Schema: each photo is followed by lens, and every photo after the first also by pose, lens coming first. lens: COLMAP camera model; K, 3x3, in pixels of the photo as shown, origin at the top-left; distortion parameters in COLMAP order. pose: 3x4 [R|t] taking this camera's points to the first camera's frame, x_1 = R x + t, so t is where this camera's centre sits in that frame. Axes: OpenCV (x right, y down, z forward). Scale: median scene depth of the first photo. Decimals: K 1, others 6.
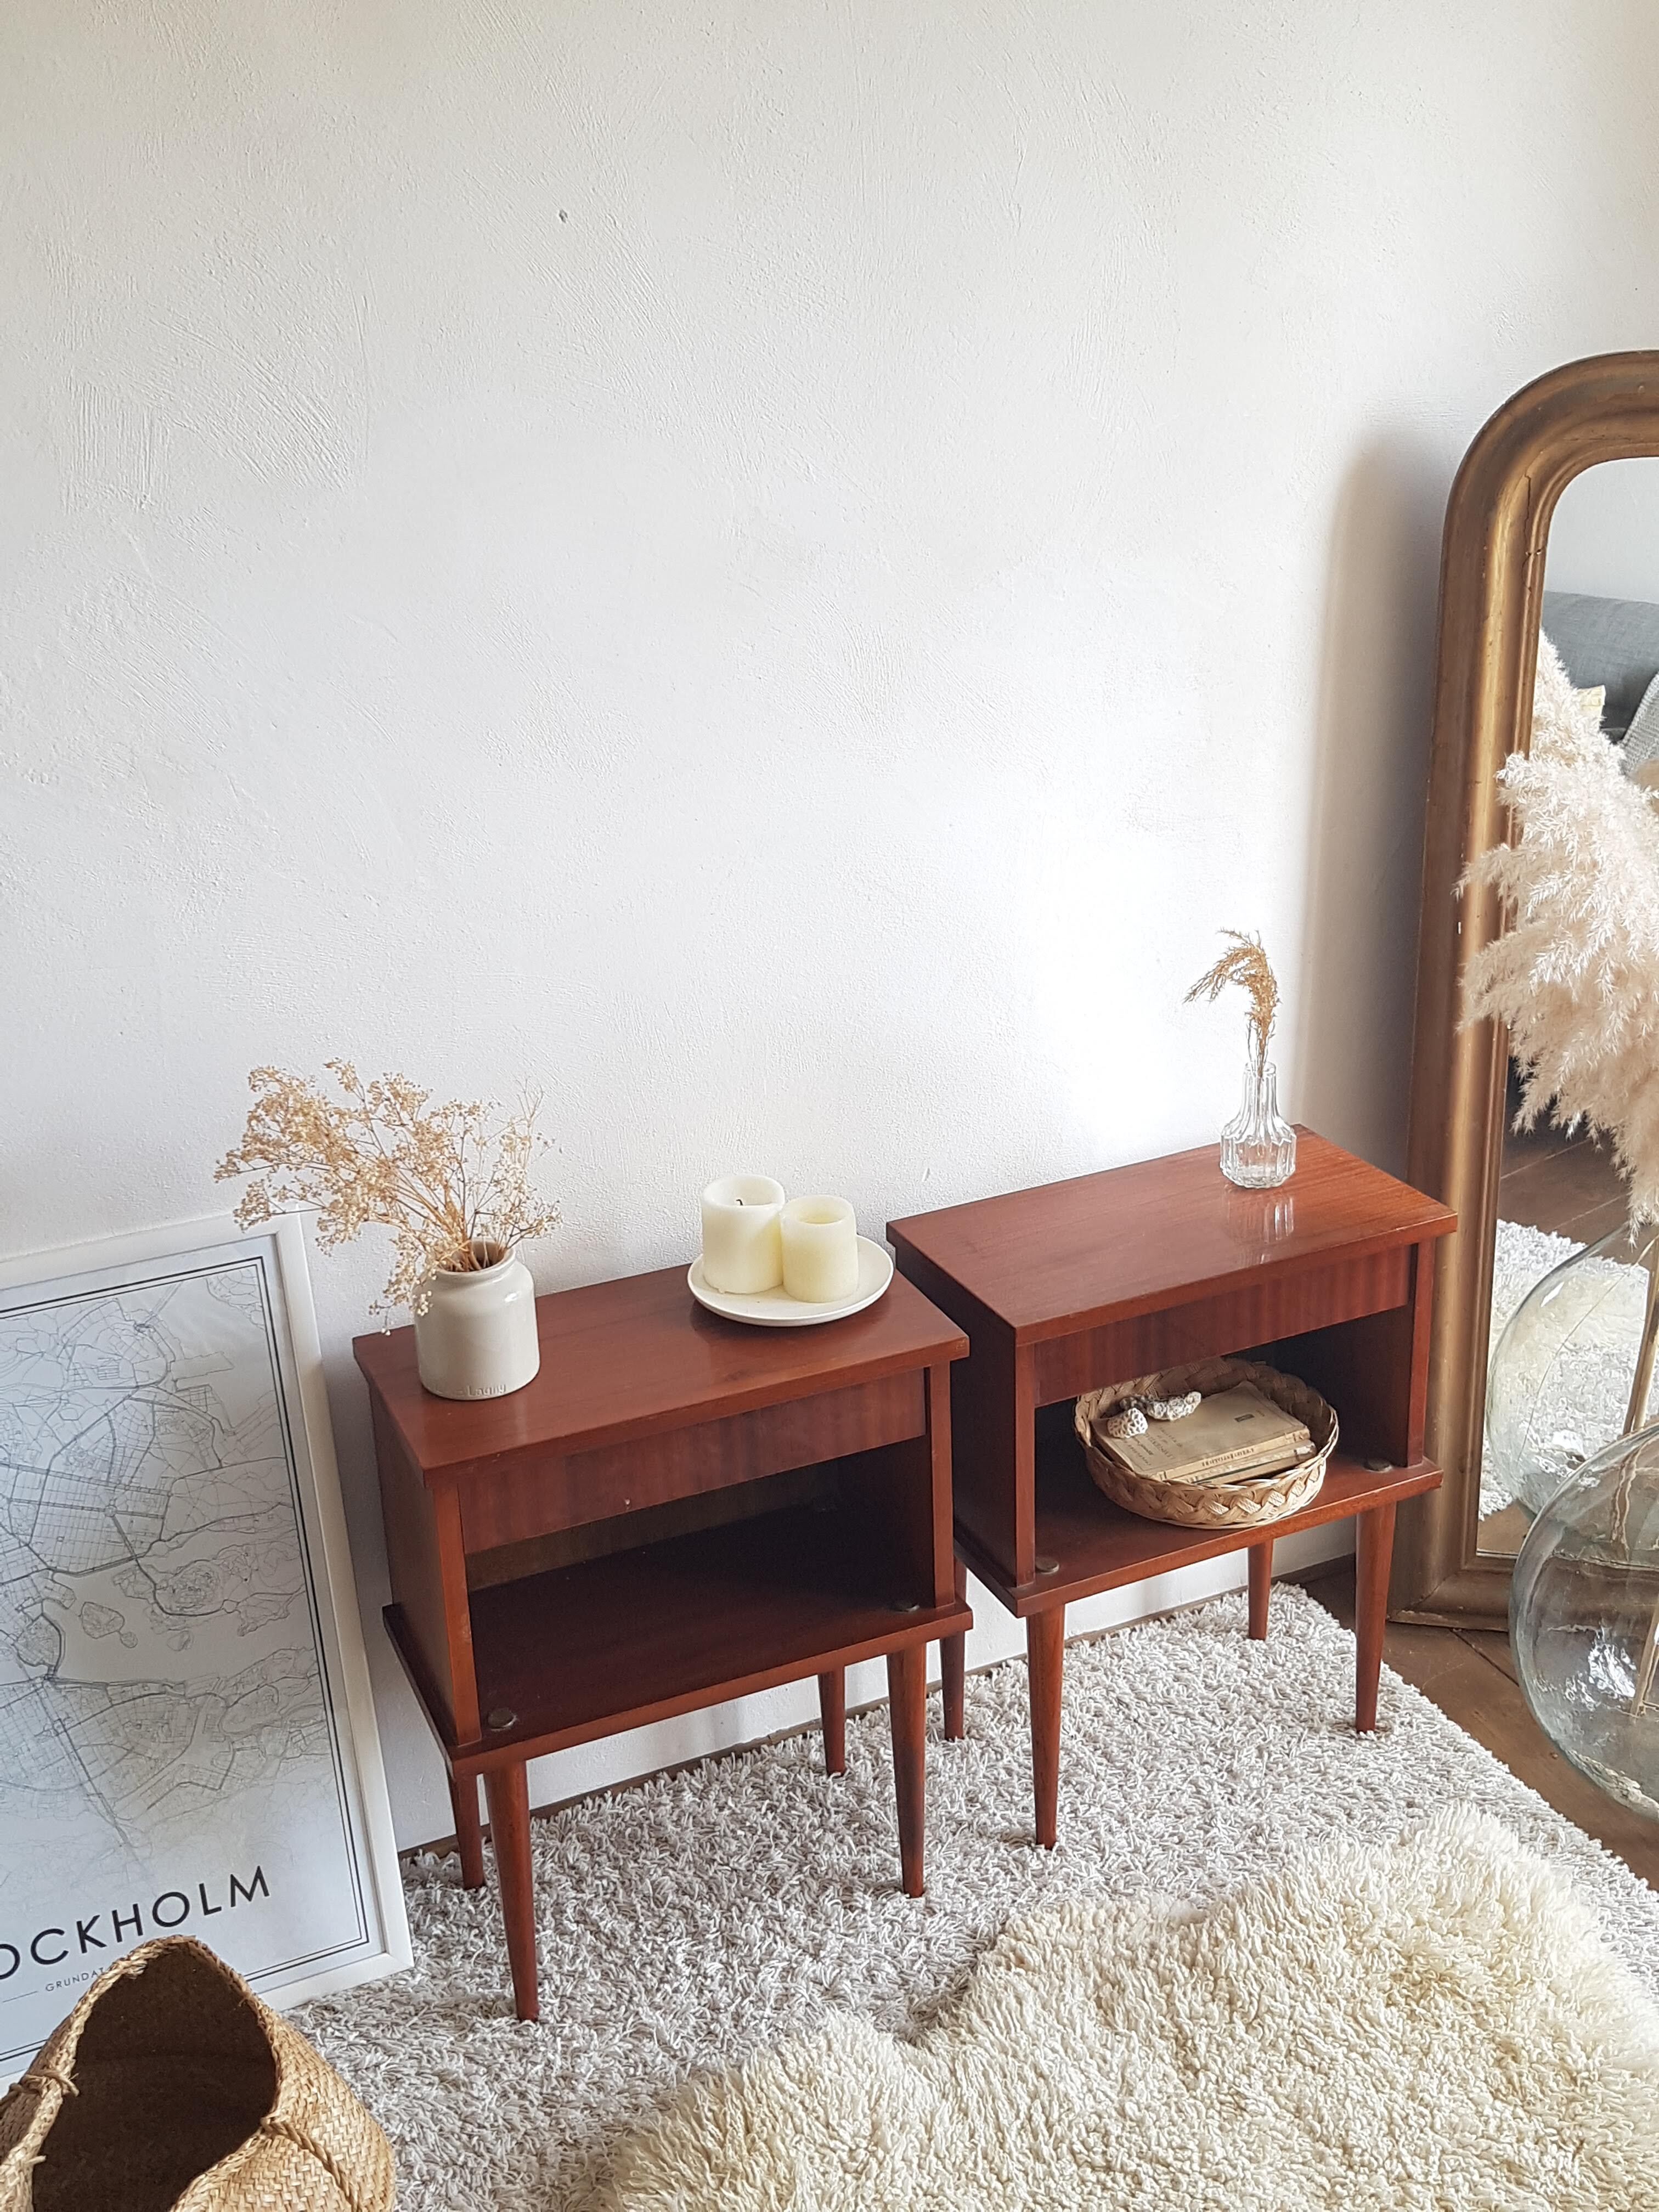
lens RADIAL K [[2462.4, 0, 844.6], [0, 2462.4, 1050.9], [0, 0, 1]] dist [0.041171, 0.000000]
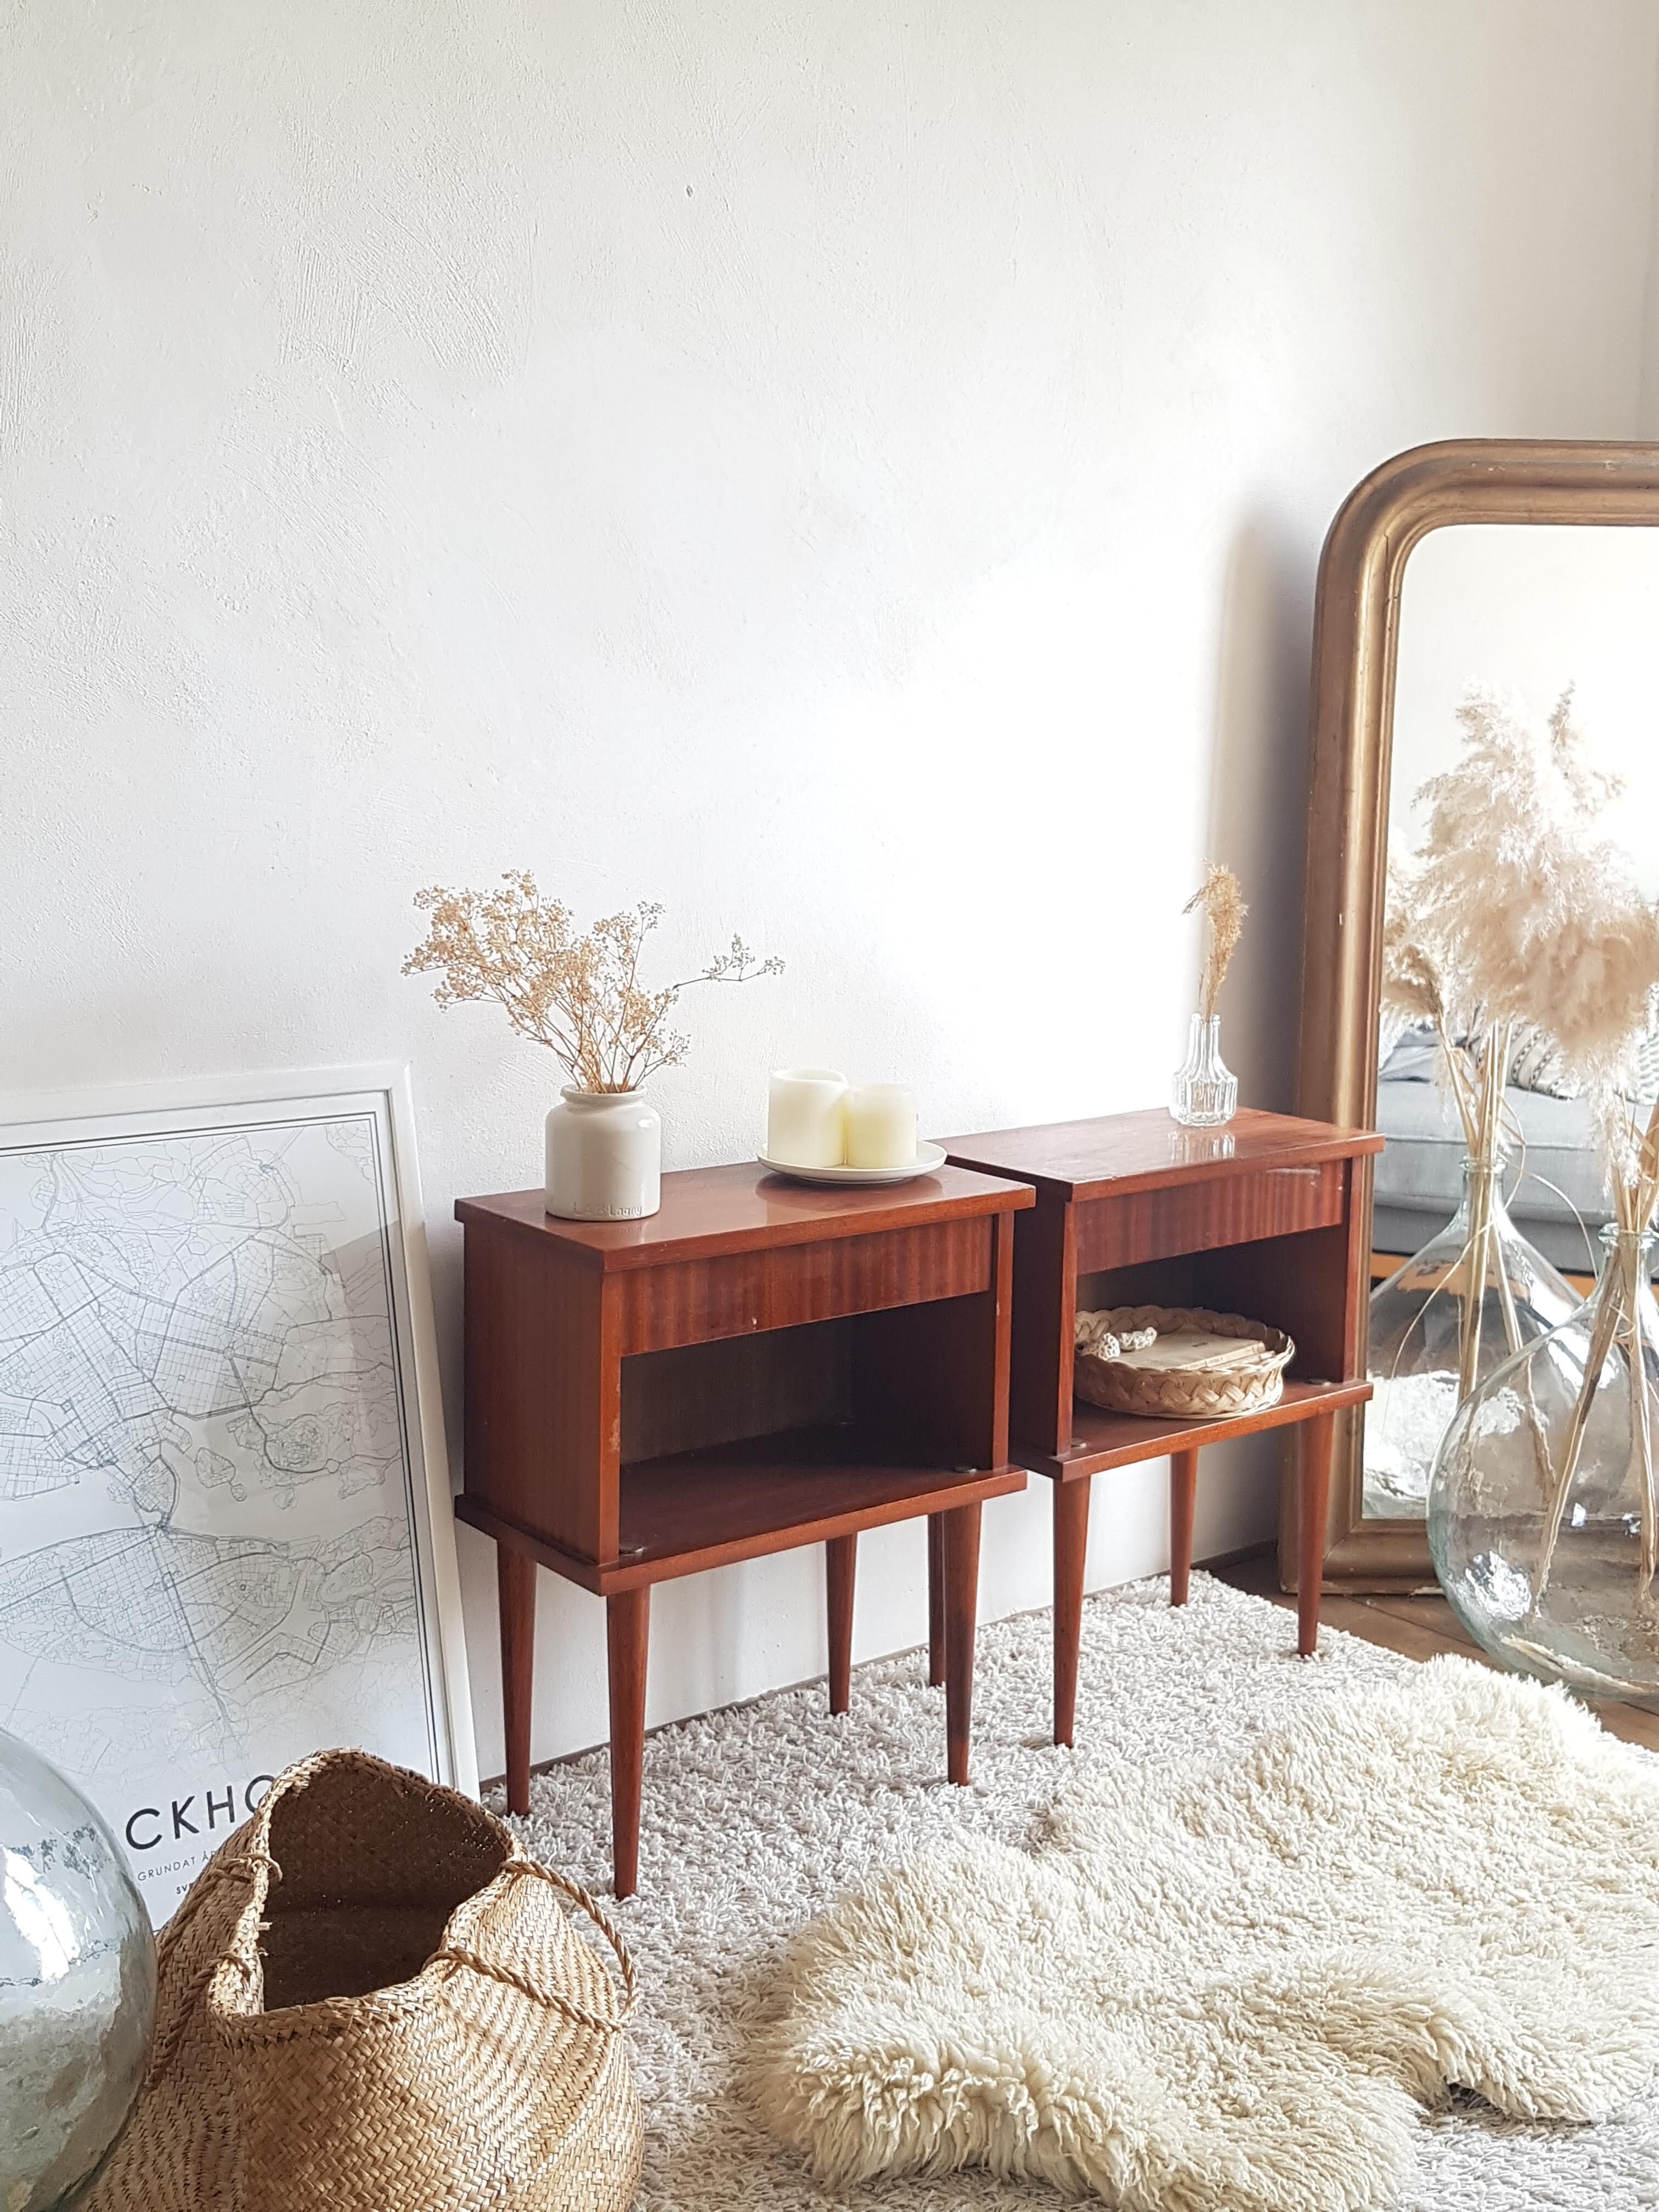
lens RADIAL K [[2462.4, 0, 873.0], [0, 2462.4, 1030.5], [0, 0, 1]] dist [0.041171, 0.000000]
pose [[0.964908, 0.017001, 0.262036, -0.298325], [0.044135, 0.973205, -0.225662, 0.283980], [-0.258852, 0.229308, 0.938304, -0.021054]]
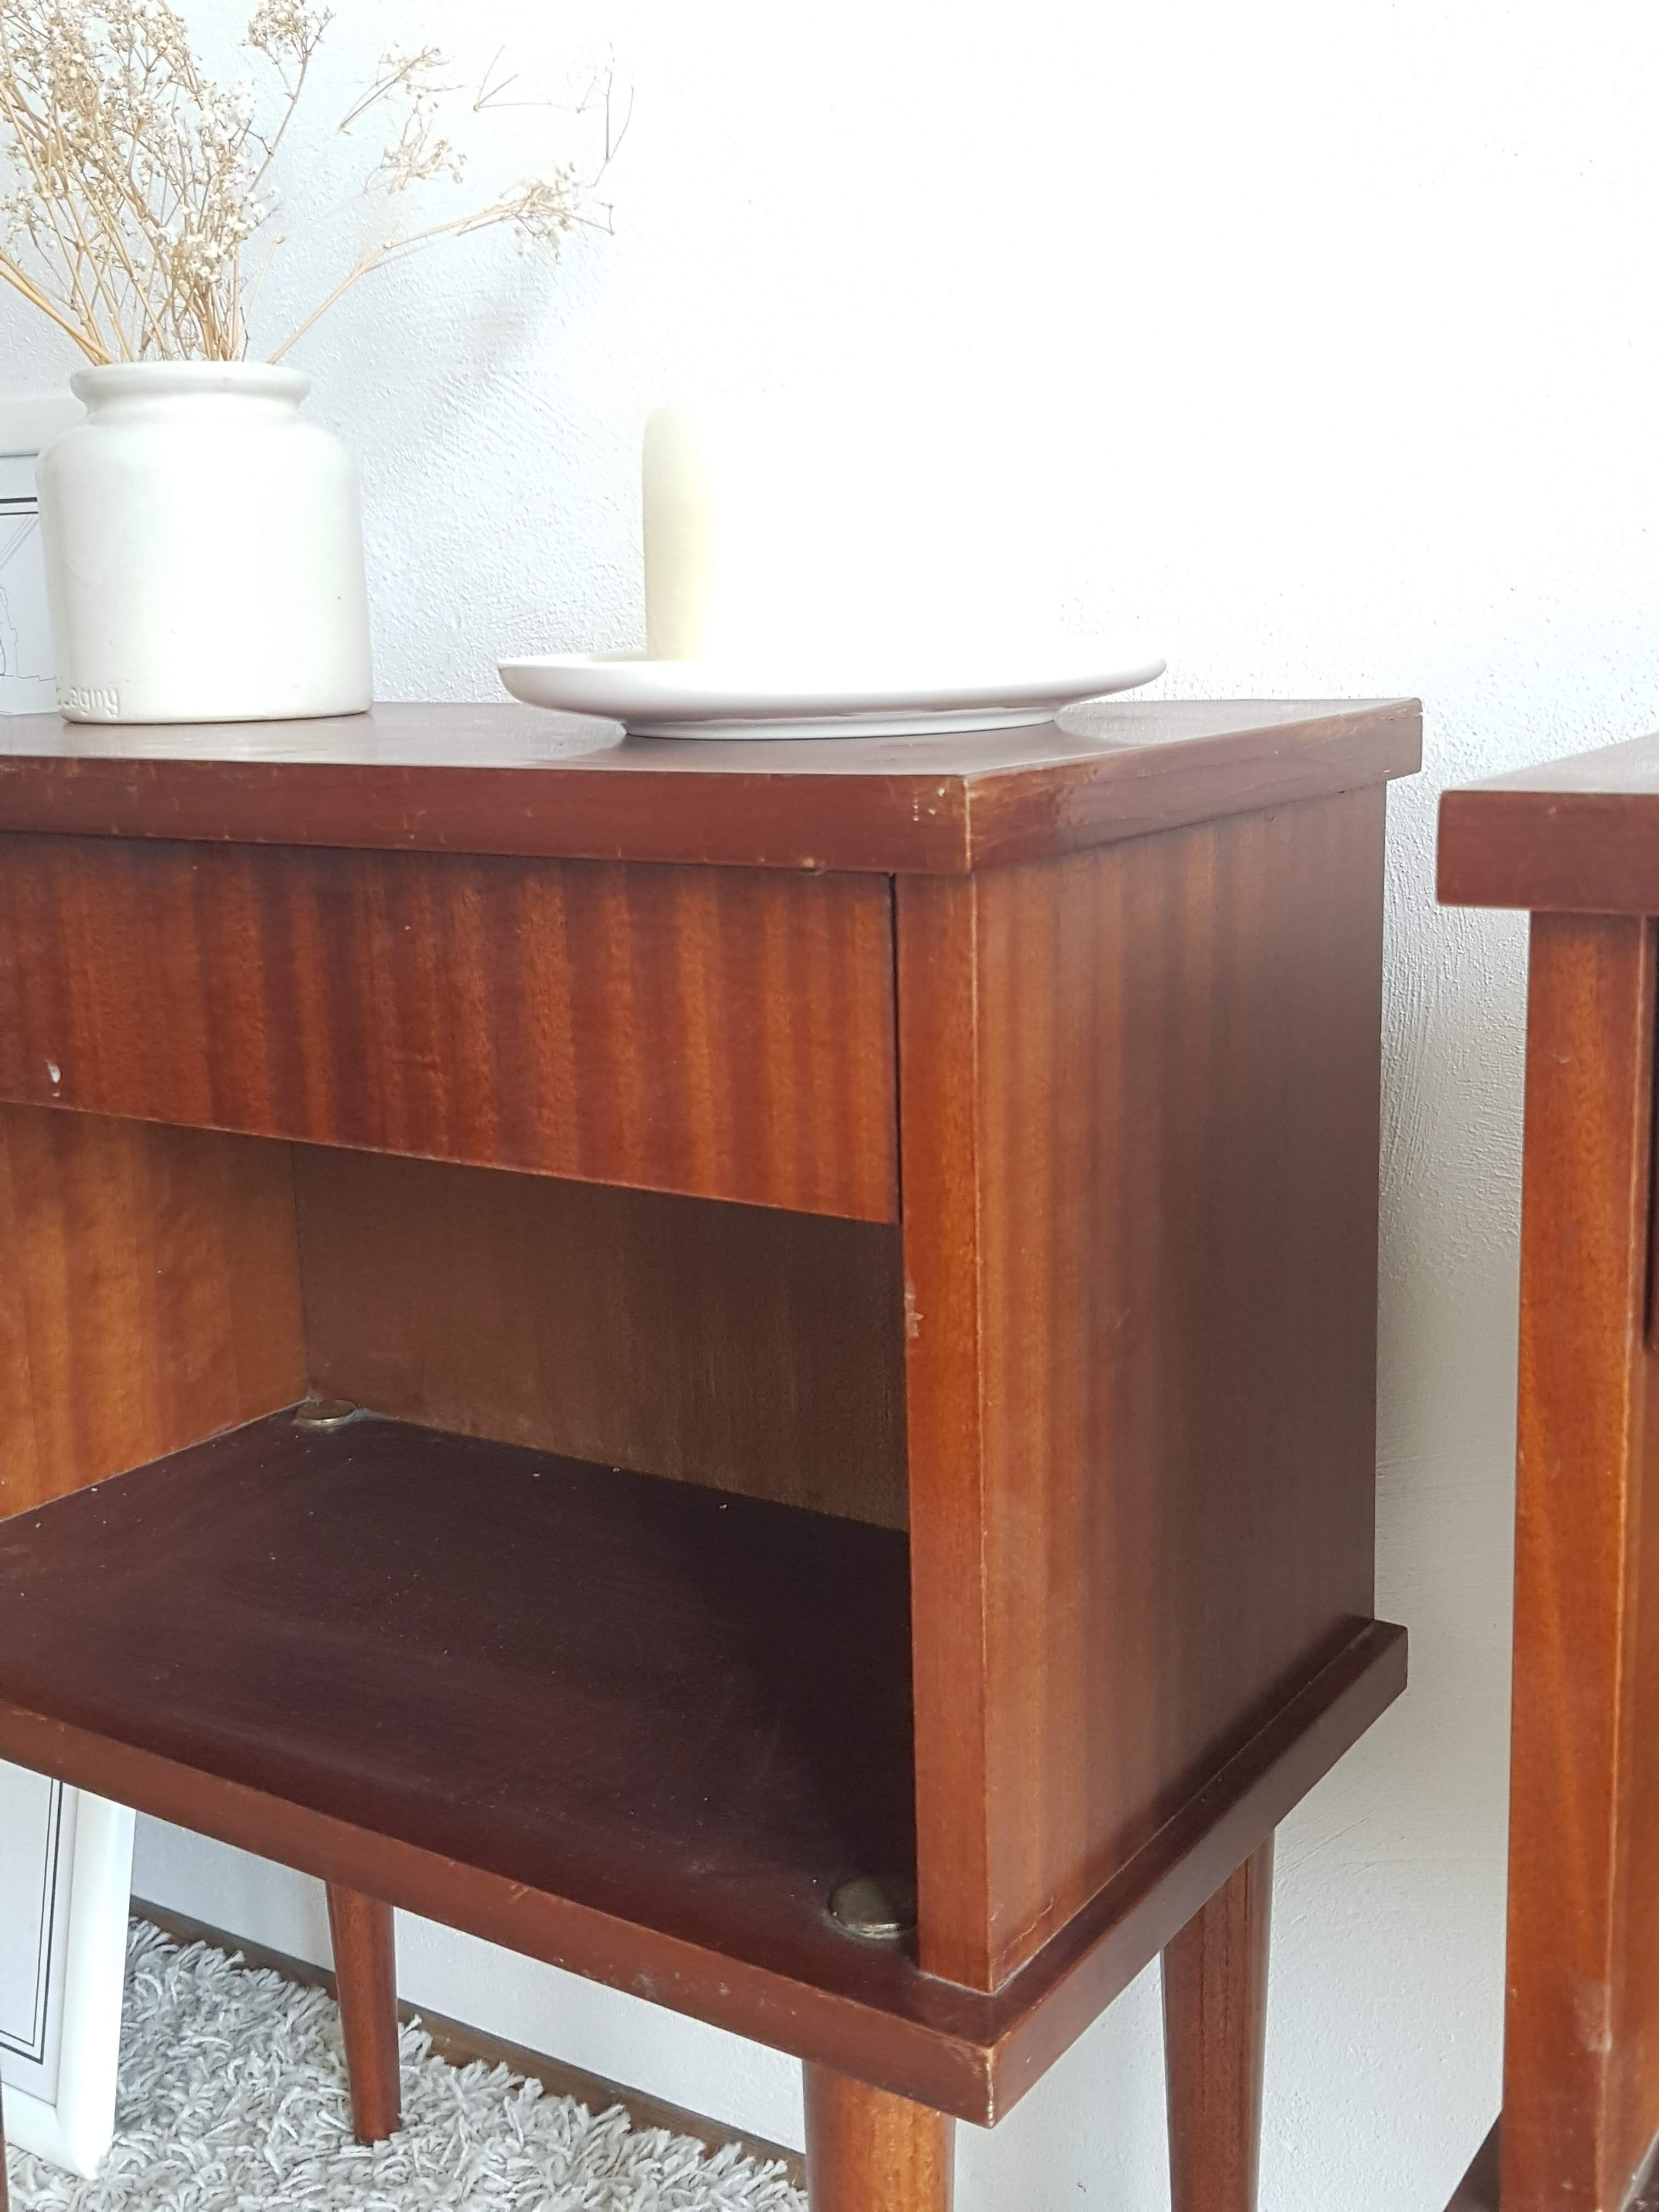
lens RADIAL K [[2462.4, 0, 823.5], [0, 2462.4, 1112.8], [0, 0, 1]] dist [0.041171, 0.000000]
pose [[0.523181, 0.199997, -0.828422, 0.231507], [-0.290186, 0.955792, 0.047483, 0.133926], [0.801295, 0.215554, 0.558088, 0.848240]]
